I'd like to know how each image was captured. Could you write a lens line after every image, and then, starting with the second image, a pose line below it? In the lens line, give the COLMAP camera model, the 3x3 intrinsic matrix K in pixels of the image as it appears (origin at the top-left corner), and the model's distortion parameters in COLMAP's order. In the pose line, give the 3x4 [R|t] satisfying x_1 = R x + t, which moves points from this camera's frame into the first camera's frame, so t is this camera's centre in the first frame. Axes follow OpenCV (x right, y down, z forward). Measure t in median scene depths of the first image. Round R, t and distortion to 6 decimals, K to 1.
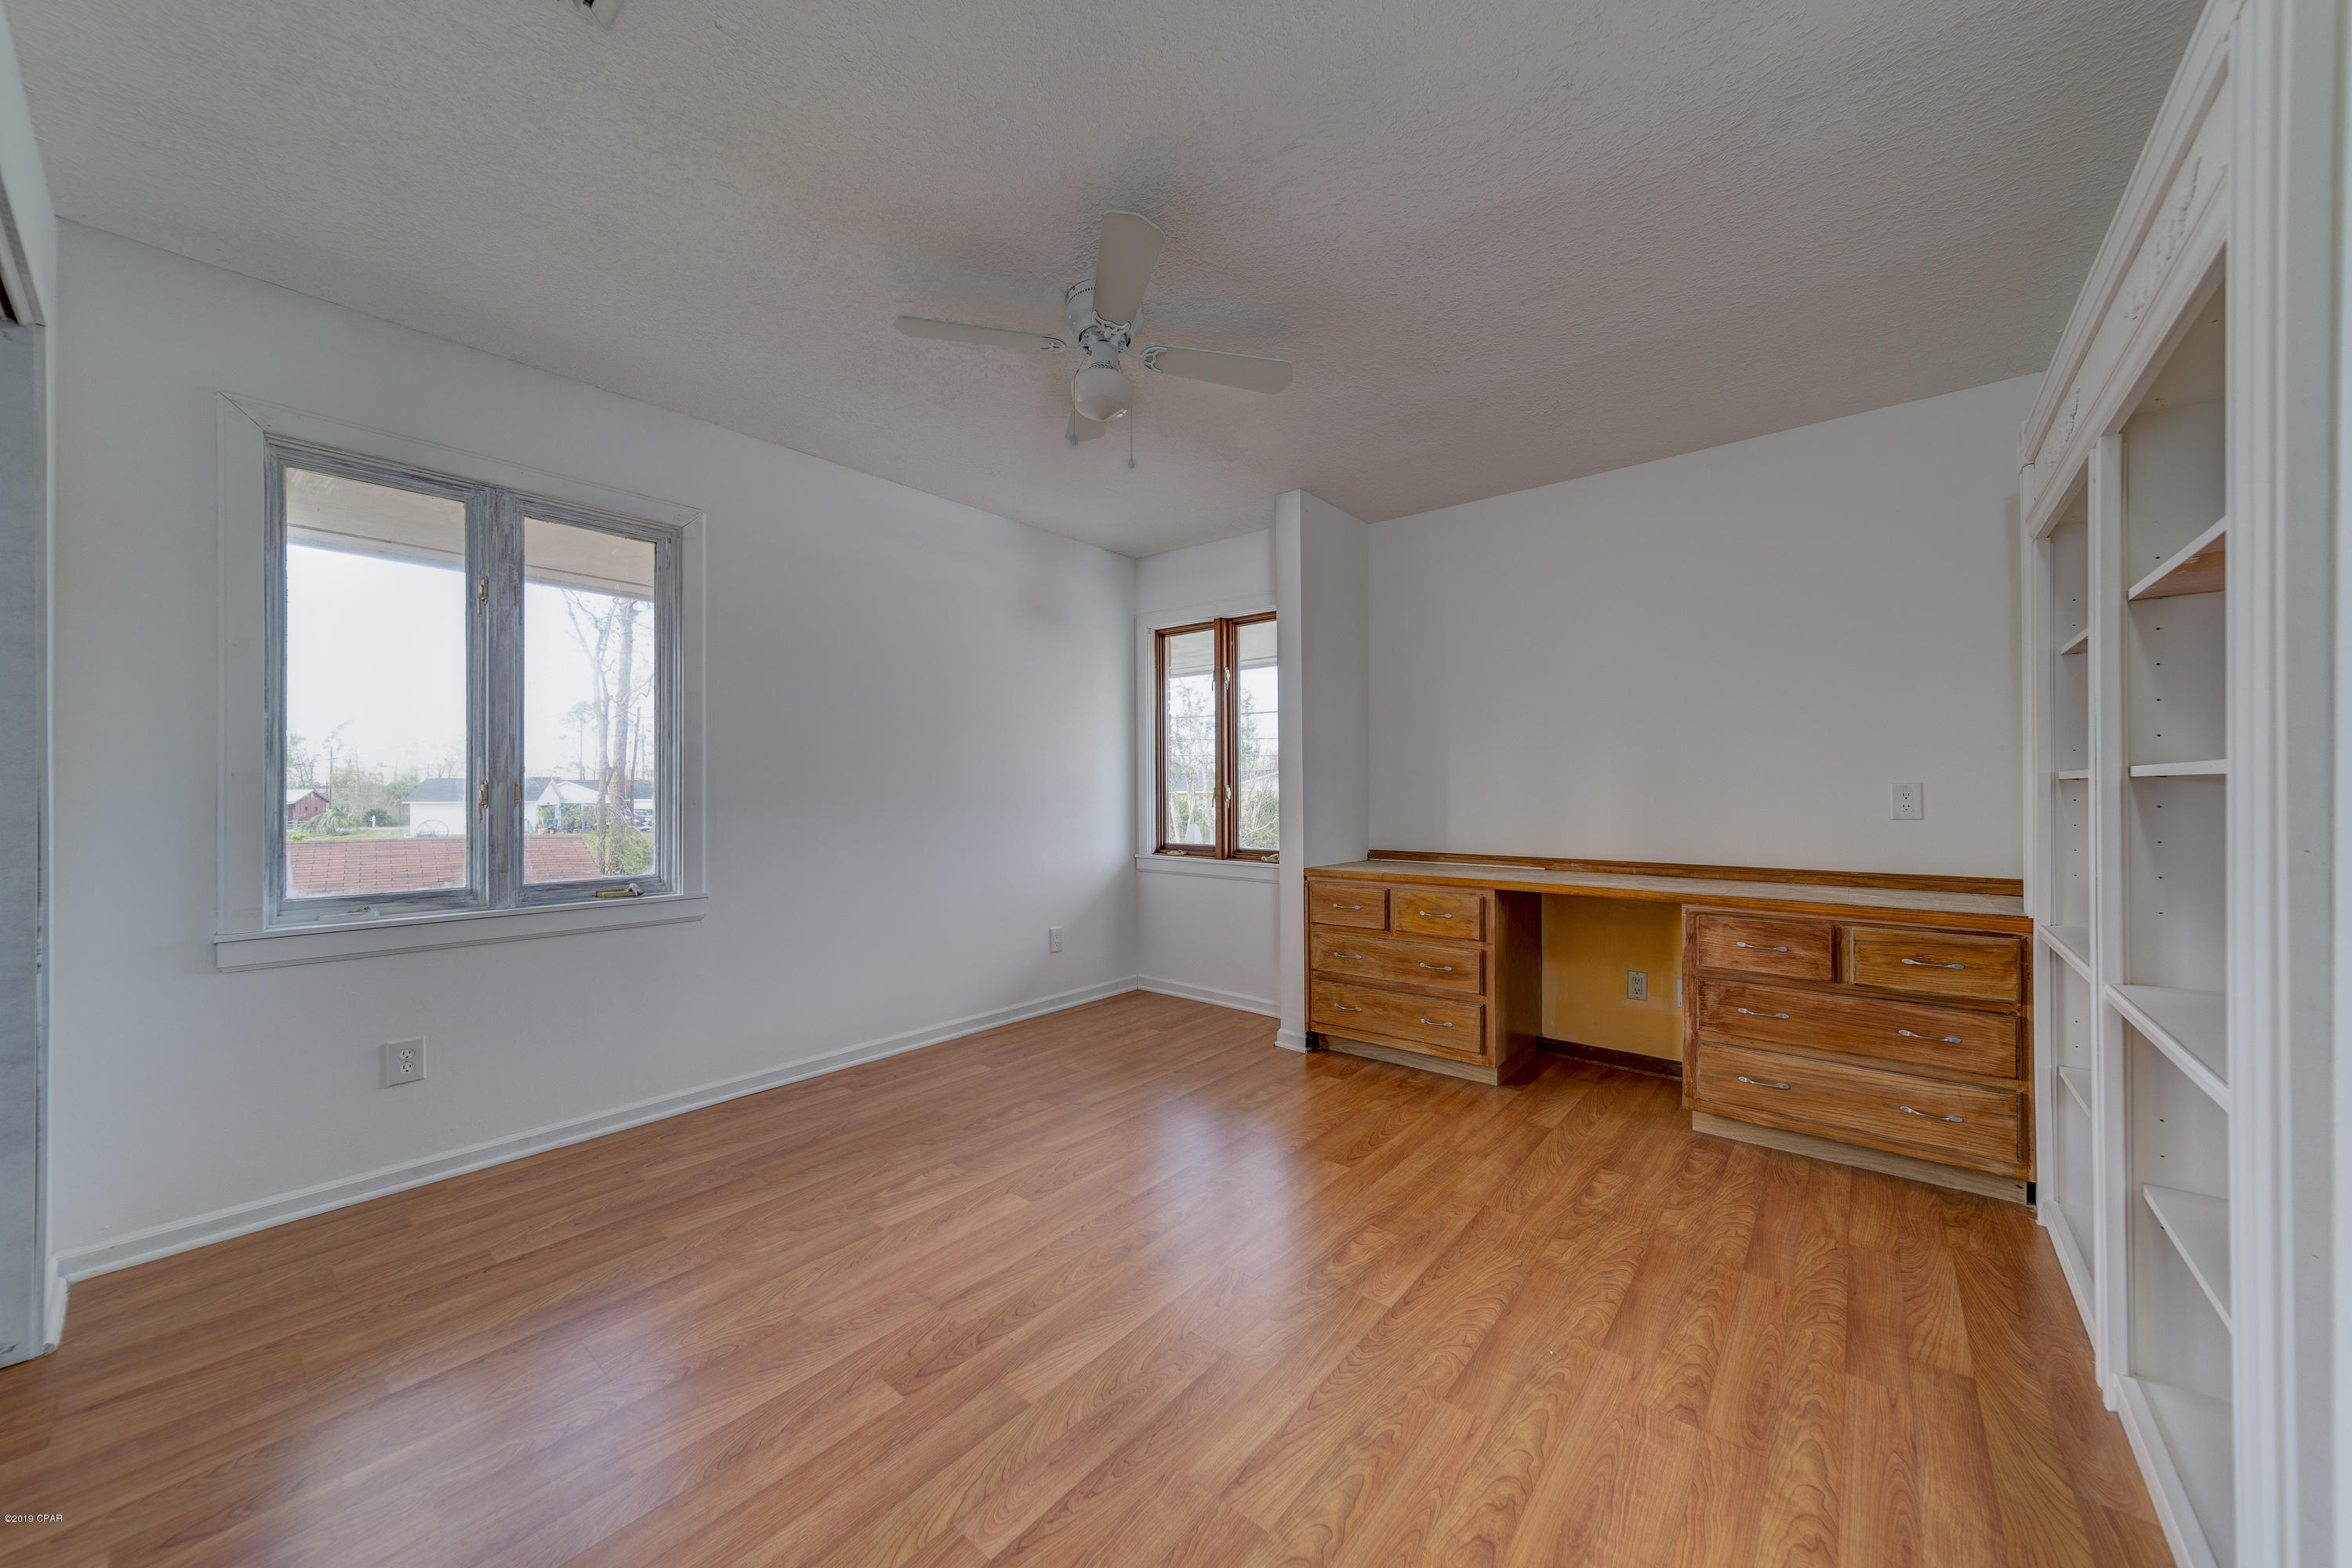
lens RADIAL K [[837.1, 0, 1173.1], [0, 837.1, 786.6], [0, 0, 1]] dist [0.008062, -0.000766]
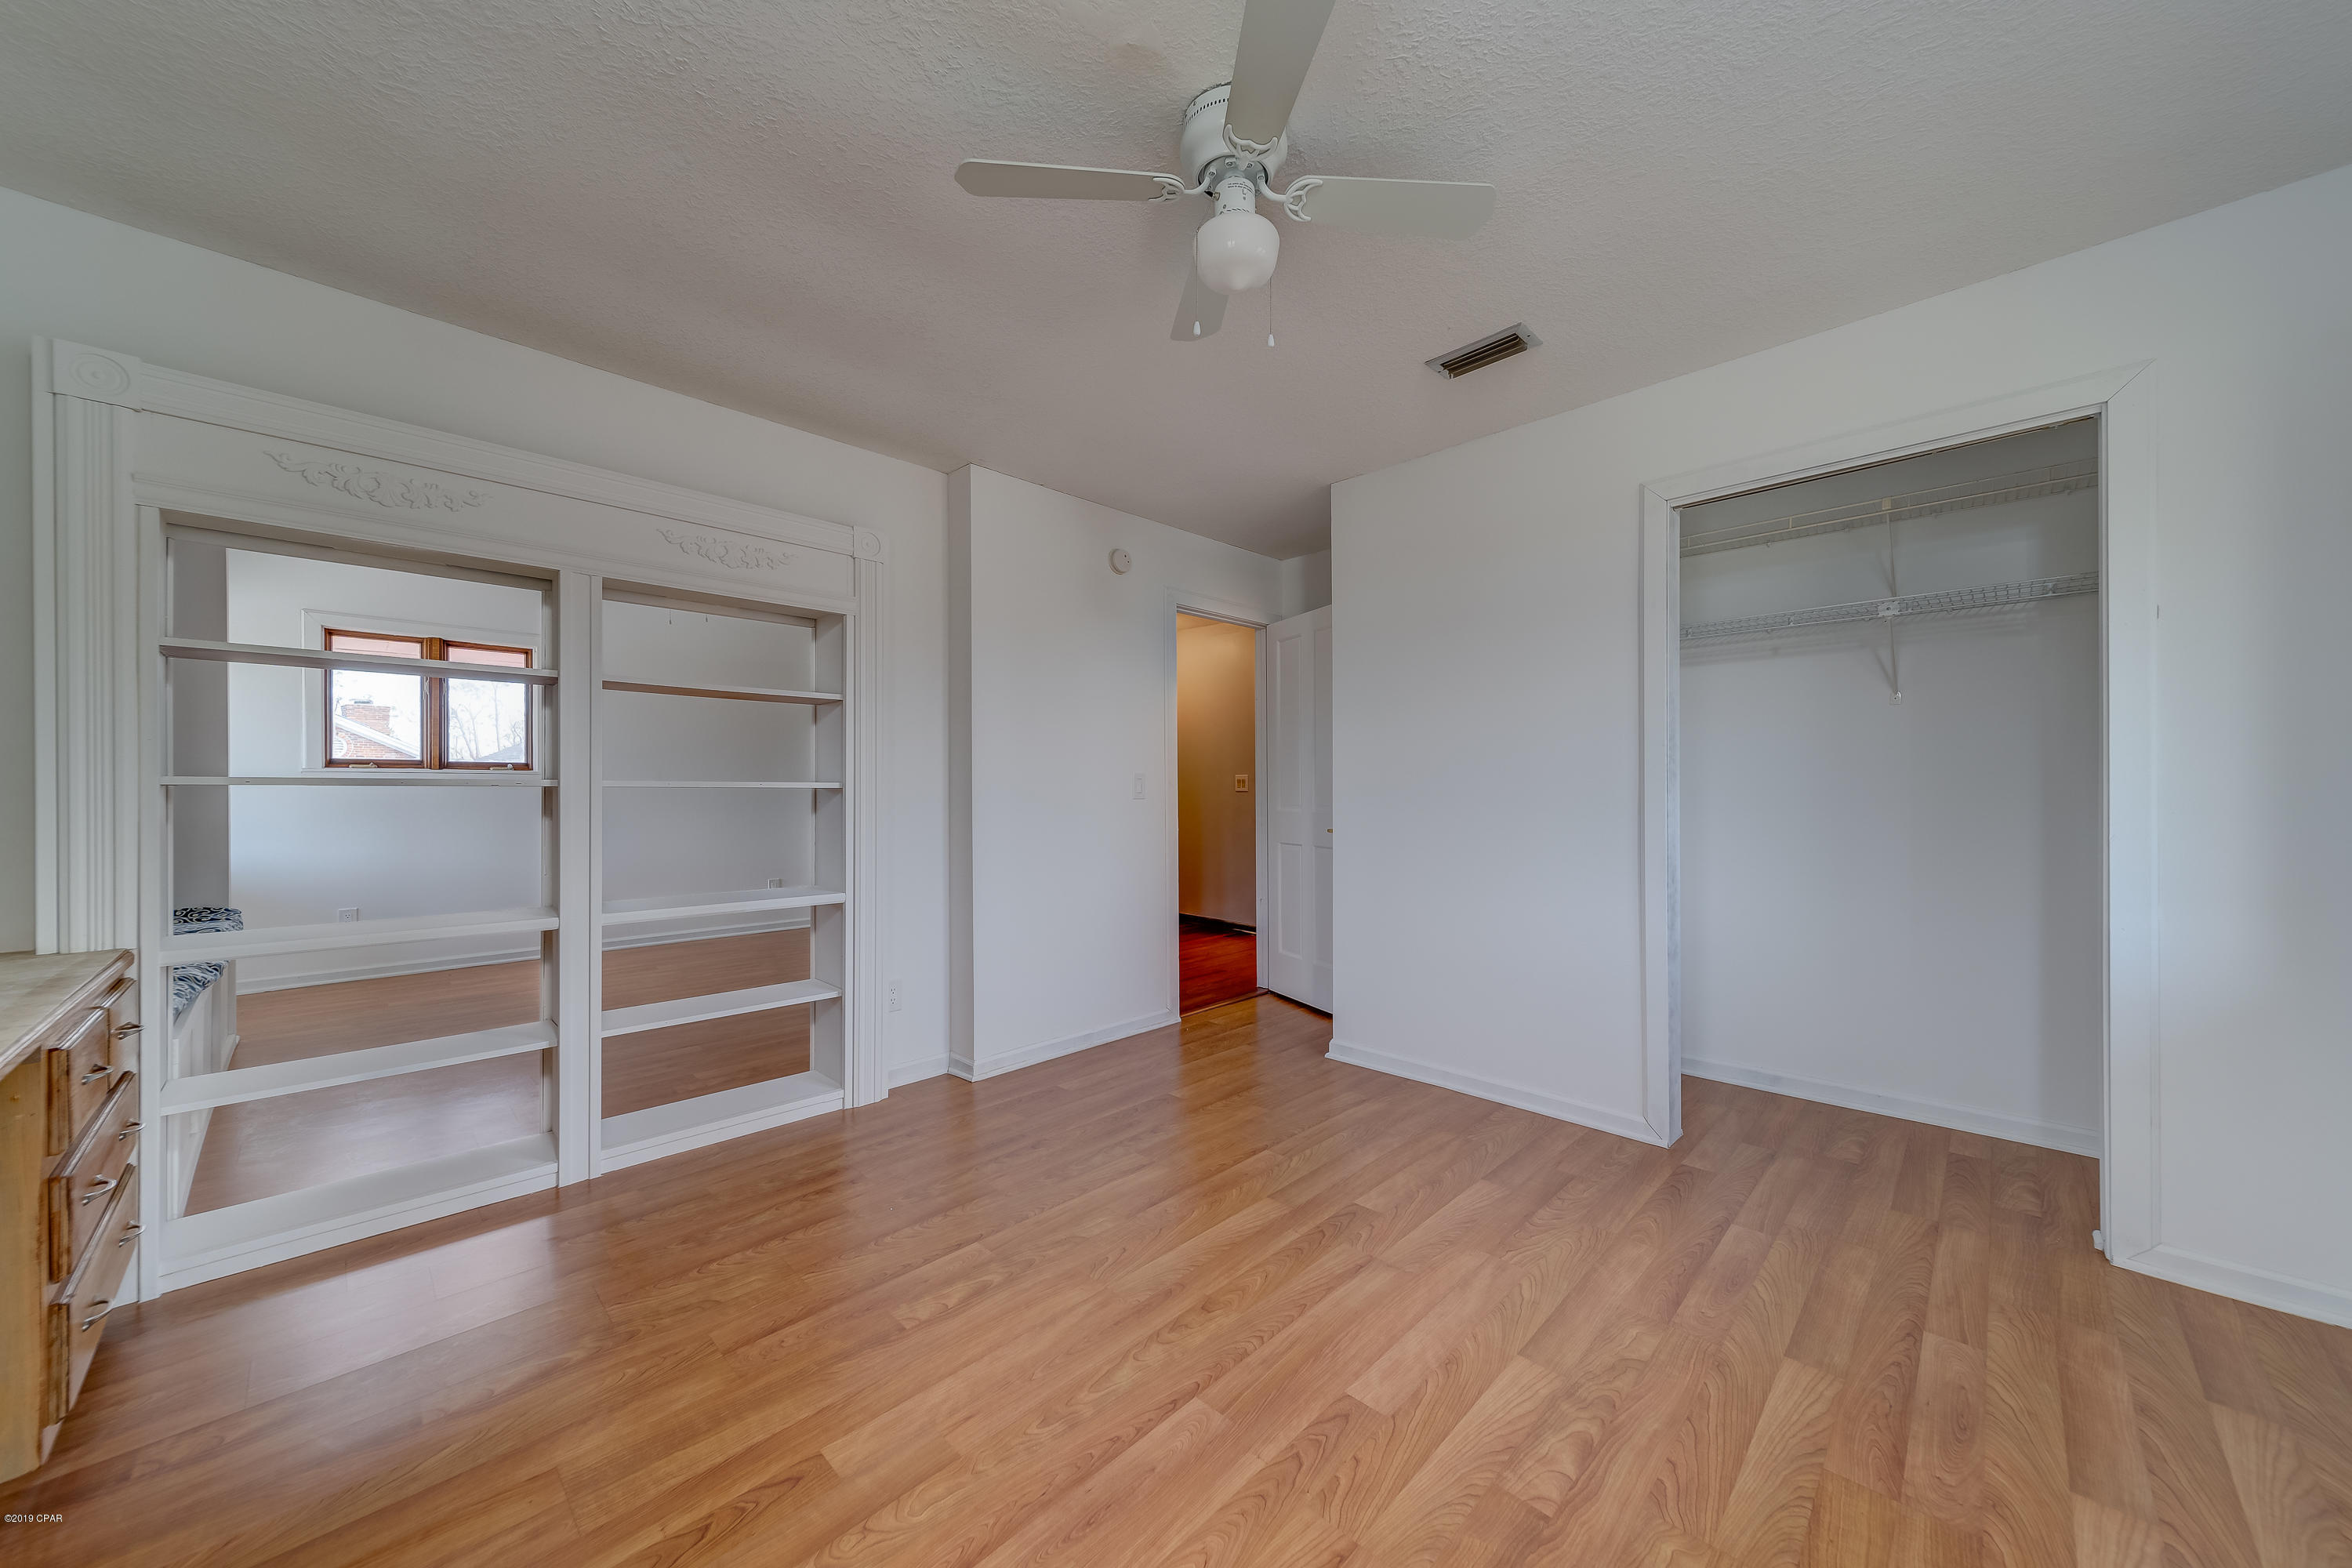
lens RADIAL K [[837.1, 0, 1178.4], [0, 837.1, 789.7], [0, 0, 1]] dist [0.008062, -0.000766]
pose [[-0.997074, 0.003650, 0.076360, -0.105522], [0.003255, 0.999981, -0.005293, 0.005195], [-0.076378, -0.005029, -0.997066, 2.085657]]
